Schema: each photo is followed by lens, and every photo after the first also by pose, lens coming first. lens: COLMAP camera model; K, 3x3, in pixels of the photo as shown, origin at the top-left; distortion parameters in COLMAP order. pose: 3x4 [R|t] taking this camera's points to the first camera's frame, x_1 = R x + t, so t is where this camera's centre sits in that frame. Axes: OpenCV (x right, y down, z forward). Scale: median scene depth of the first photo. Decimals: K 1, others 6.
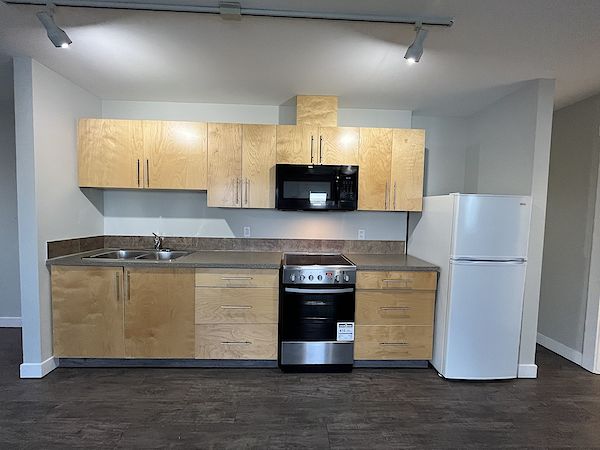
lens RADIAL K [[244.1, 0, 299.3], [0, 244.1, 225.4], [0, 0, 1]] dist [-0.000129, 0.000377]
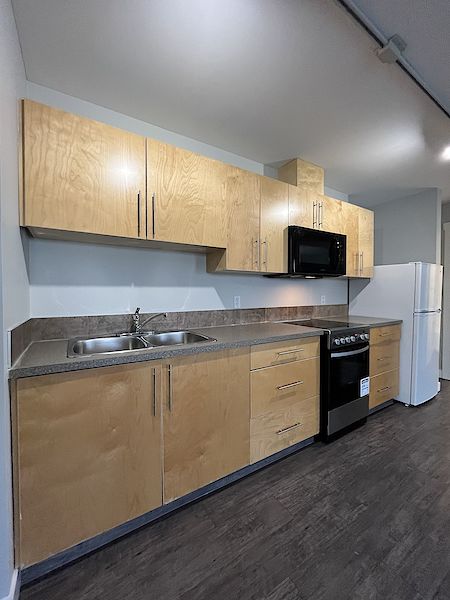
lens RADIAL K [[244.1, 0, 224.0], [0, 244.1, 298.6], [0, 0, 1]] dist [-0.000129, 0.000377]
pose [[0.864512, -0.035352, 0.501368, -0.793657], [0.047595, 0.998799, -0.011642, 0.026314], [-0.500354, 0.033927, 0.865156, 0.328975]]
